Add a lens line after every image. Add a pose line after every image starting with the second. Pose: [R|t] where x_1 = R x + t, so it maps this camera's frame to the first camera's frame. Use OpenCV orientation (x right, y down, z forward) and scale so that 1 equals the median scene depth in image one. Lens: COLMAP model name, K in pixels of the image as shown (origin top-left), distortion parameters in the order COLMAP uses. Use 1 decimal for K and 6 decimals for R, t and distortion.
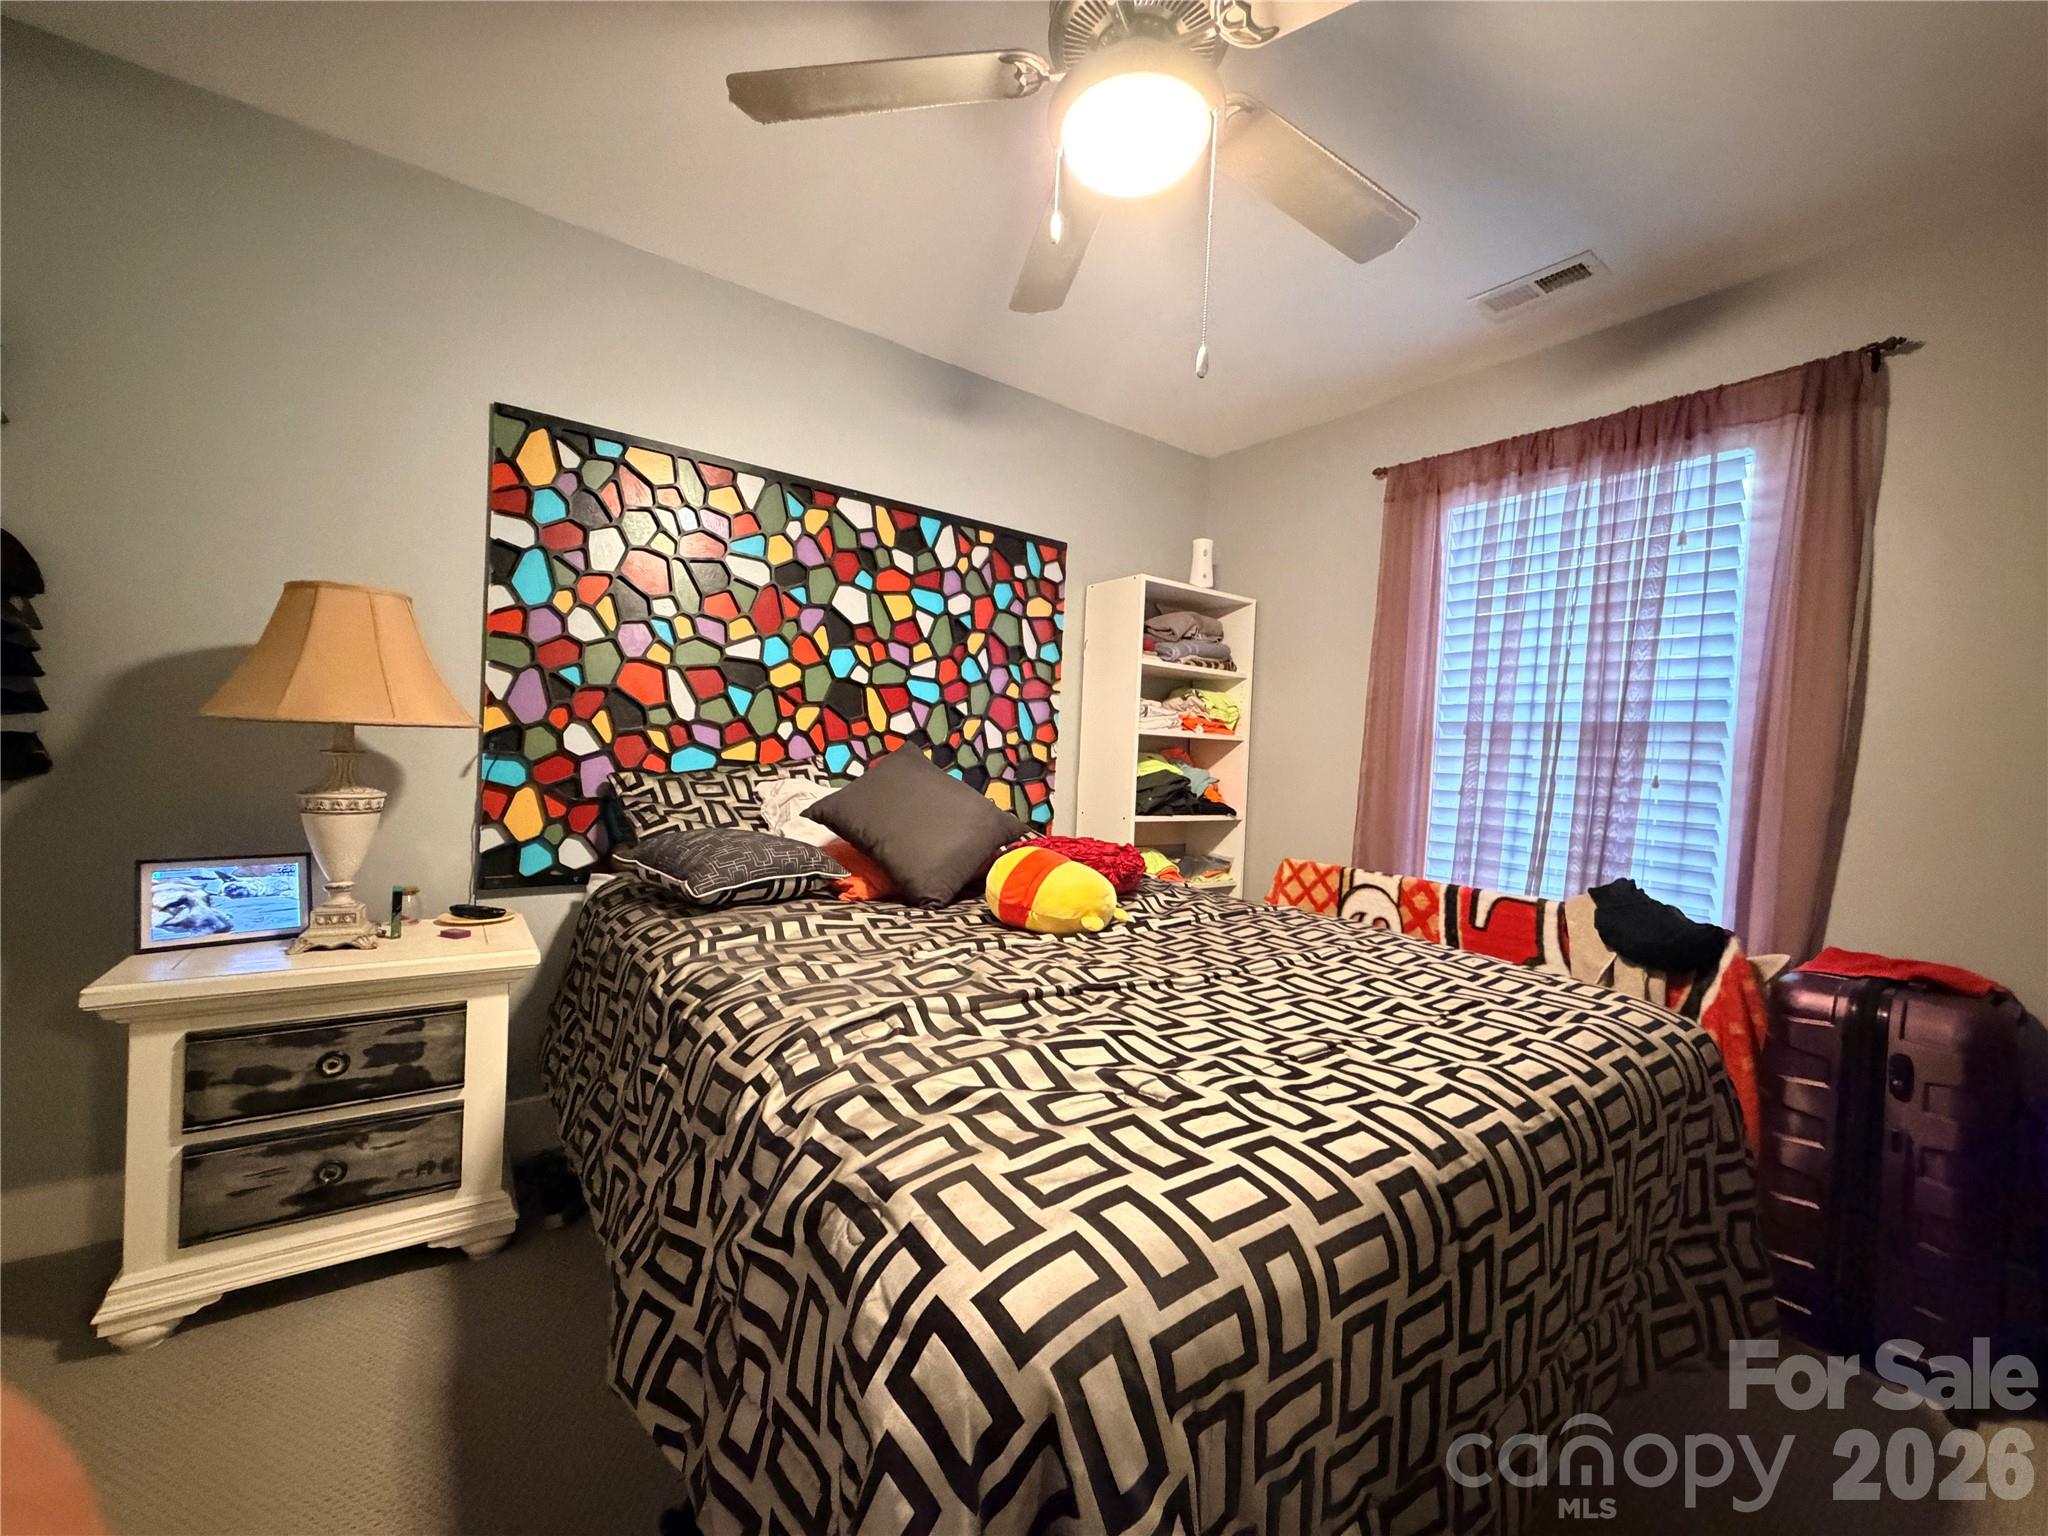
lens RADIAL K [[816.8, 0, 1016.4], [0, 816.8, 767.9], [0, 0, 1]] dist [-0.000653, 0.000086]
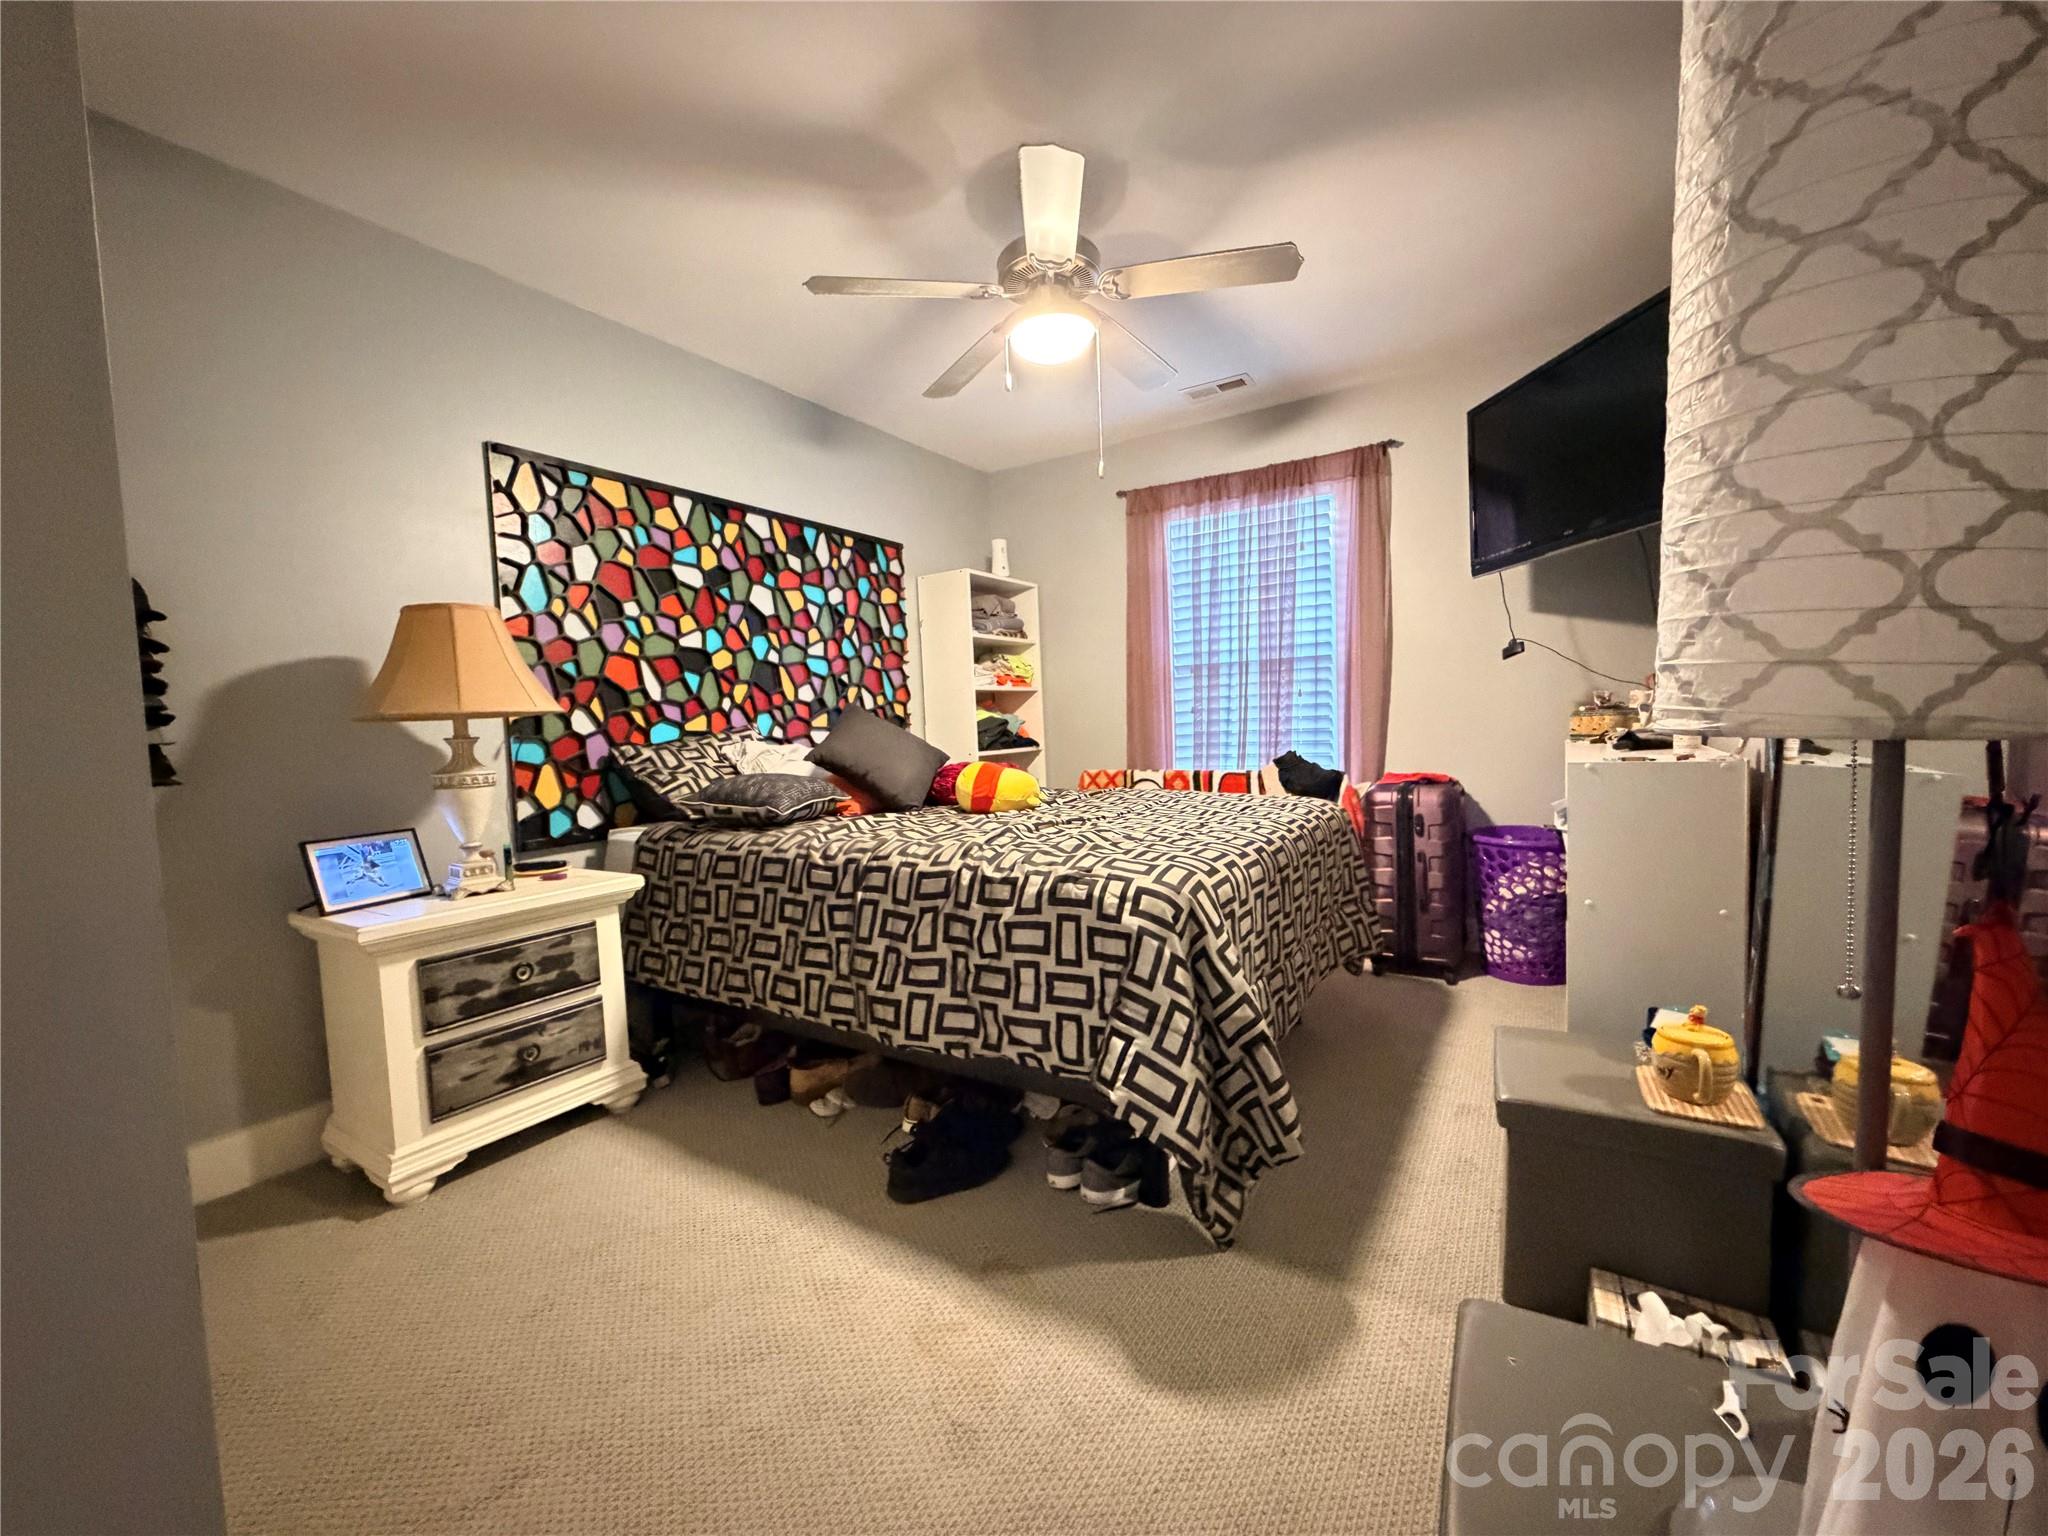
lens RADIAL K [[816.8, 0, 1016.4], [0, 816.8, 767.9], [0, 0, 1]] dist [-0.000653, 0.000086]
pose [[0.927884, -0.105360, 0.357673, -0.337100], [0.092358, 0.994299, 0.053294, 0.024576], [-0.361249, -0.016417, 0.932325, -0.320259]]
